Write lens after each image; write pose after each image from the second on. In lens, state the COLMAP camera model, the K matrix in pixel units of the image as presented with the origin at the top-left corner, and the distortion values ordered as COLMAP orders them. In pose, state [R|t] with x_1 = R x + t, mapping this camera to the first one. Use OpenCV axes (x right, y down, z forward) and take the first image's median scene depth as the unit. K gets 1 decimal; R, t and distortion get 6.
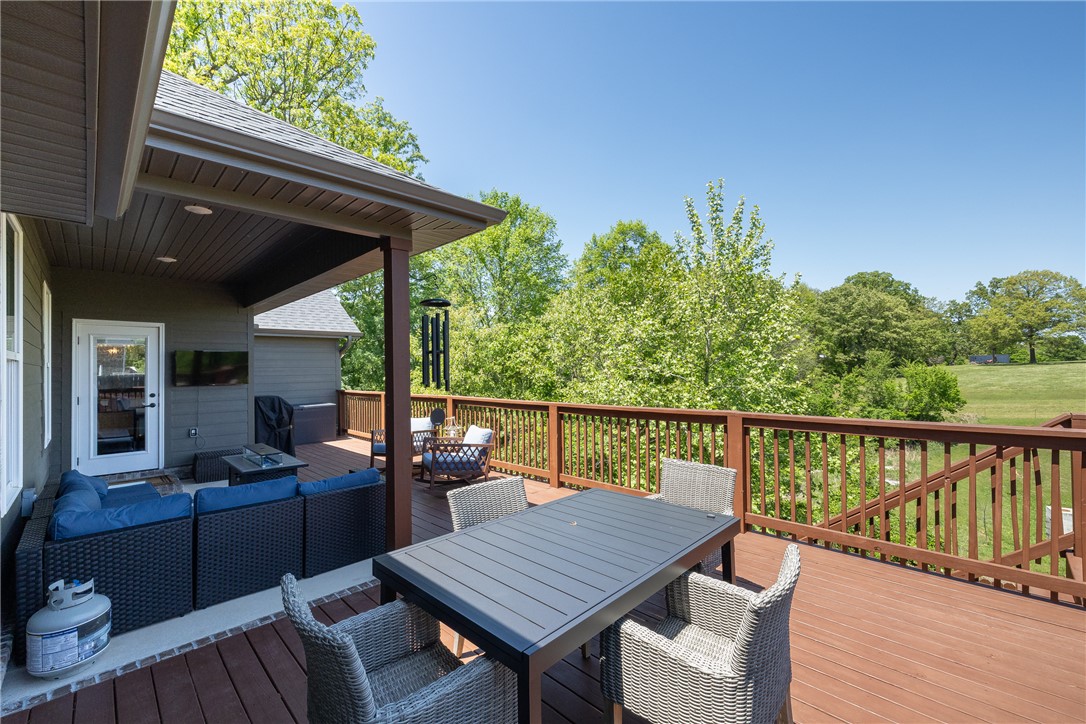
lens RADIAL K [[455.5, 0, 539.8], [0, 455.5, 361.6], [0, 0, 1]] dist [0.001139, -0.000059]
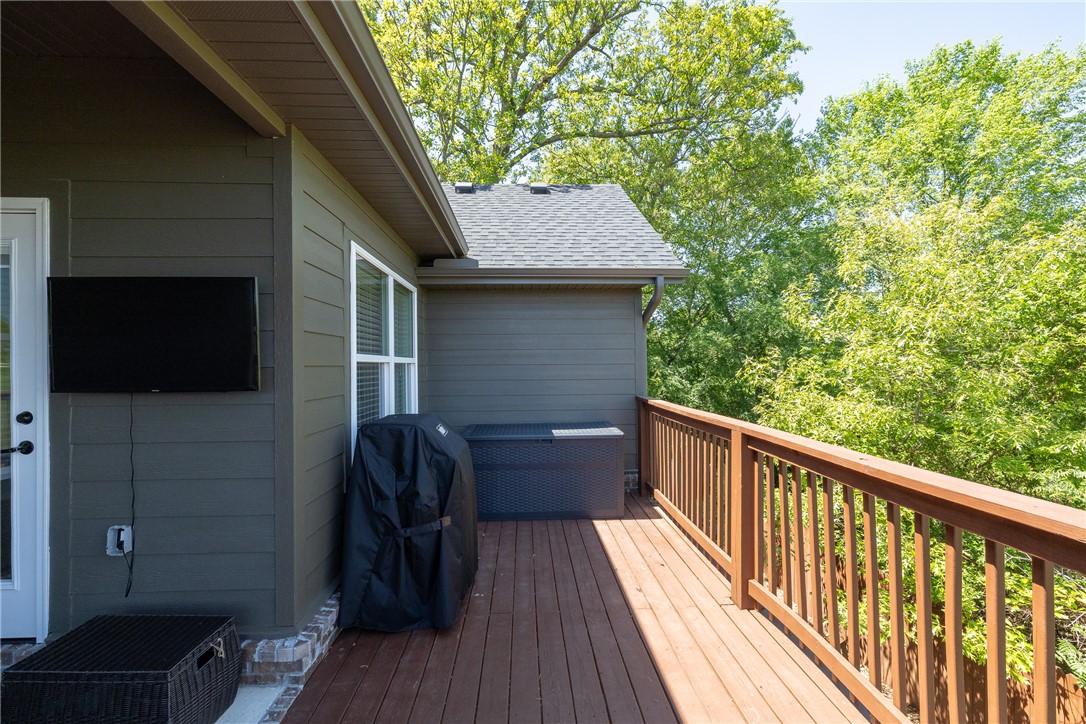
lens RADIAL K [[449.1, 0, 541.6], [0, 449.1, 367.4], [0, 0, 1]] dist [-0.017775, 0.007747]
pose [[0.738598, 0.021655, -0.673799, -0.218526], [0.001774, 0.999418, 0.034065, 0.016689], [0.674144, -0.026355, 0.738129, 0.630358]]
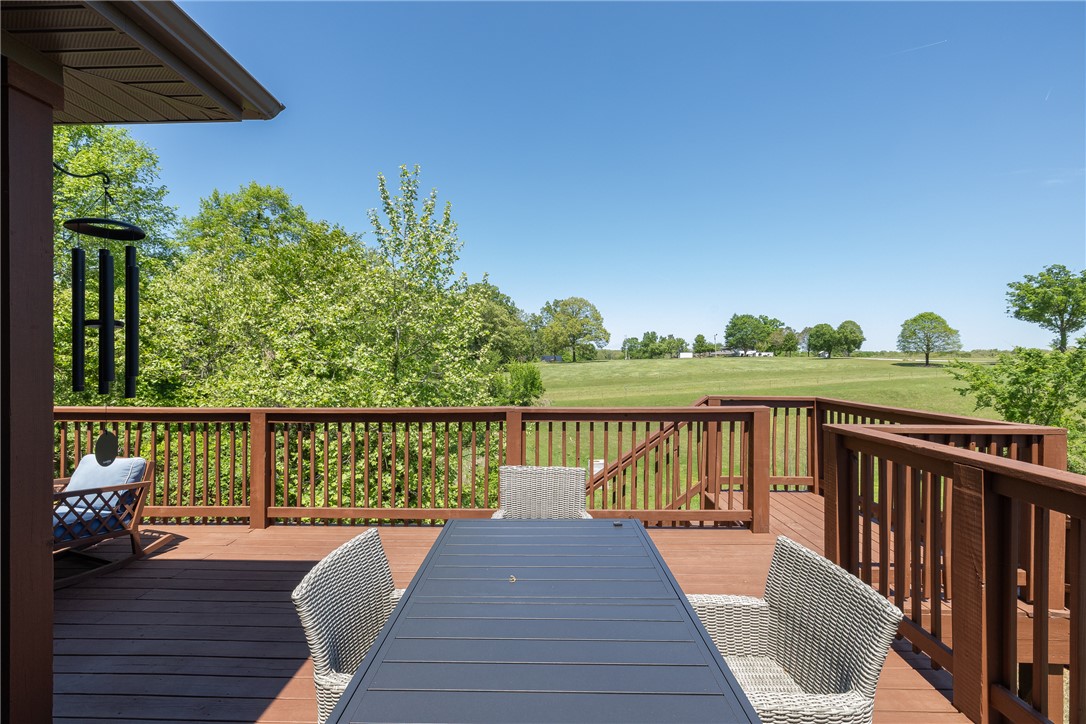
lens RADIAL K [[466.7, 0, 540.0], [0, 466.7, 361.0], [0, 0, 1]] dist [0.000639, 0.000310]
pose [[0.724474, 0.012931, 0.689181, -0.086441], [-0.019785, 0.999802, 0.002040, 0.003872], [-0.689018, -0.015113, 0.724587, 0.100492]]
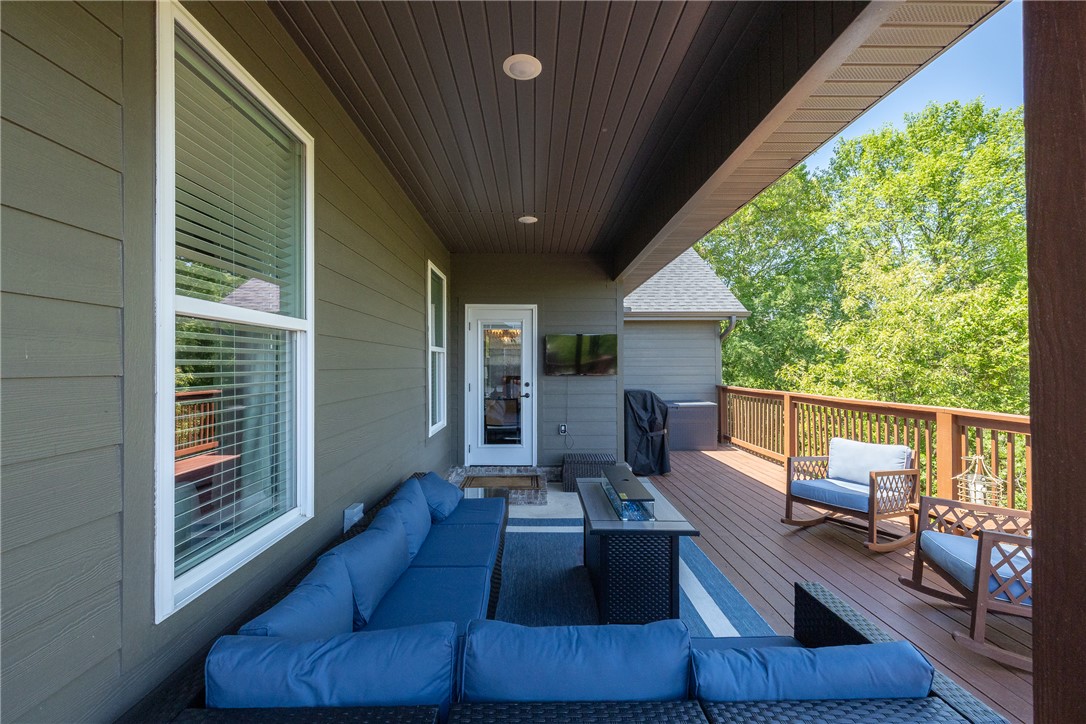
lens RADIAL K [[455.5, 0, 539.8], [0, 455.5, 361.6], [0, 0, 1]] dist [0.001139, -0.000059]
pose [[0.721870, 0.006179, -0.692002, -0.125908], [0.002407, 0.999932, 0.011439, 0.011217], [0.692025, -0.009923, 0.721805, 0.224881]]
